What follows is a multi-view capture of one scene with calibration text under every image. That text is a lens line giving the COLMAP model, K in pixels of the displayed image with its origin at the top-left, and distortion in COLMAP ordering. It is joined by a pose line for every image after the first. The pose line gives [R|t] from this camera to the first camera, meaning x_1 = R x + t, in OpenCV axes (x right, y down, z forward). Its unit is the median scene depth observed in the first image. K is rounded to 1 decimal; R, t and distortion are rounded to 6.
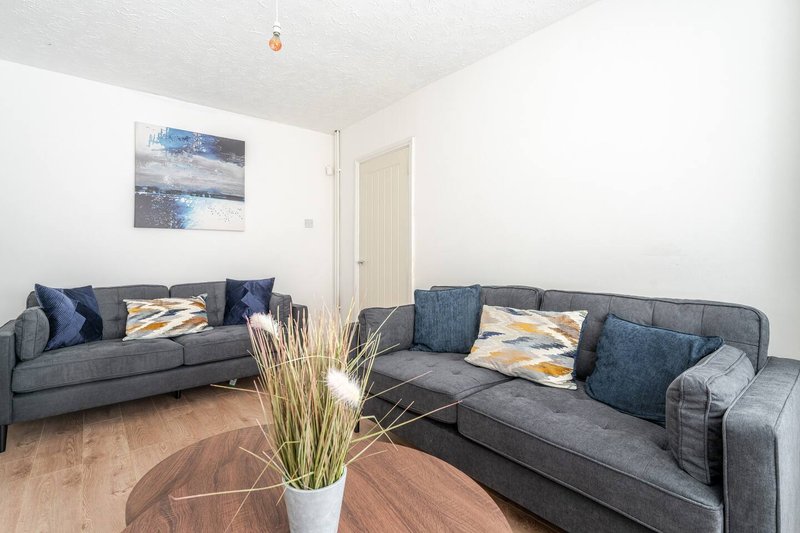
lens RADIAL K [[382.0, 0, 402.0], [0, 382.0, 252.3], [0, 0, 1]] dist [0.000095, 0.000079]
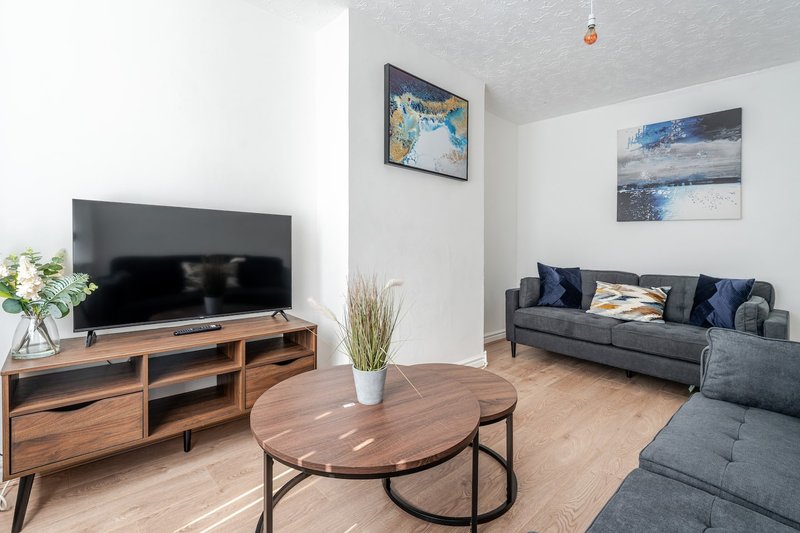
lens RADIAL K [[368.6, 0, 400.2], [0, 368.6, 259.8], [0, 0, 1]] dist [-0.003324, -0.000529]
pose [[0.050267, 0.059400, -0.996968, 0.392037], [-0.011279, 0.998200, 0.058904, -0.007788], [0.998672, 0.008284, 0.050846, 0.276821]]
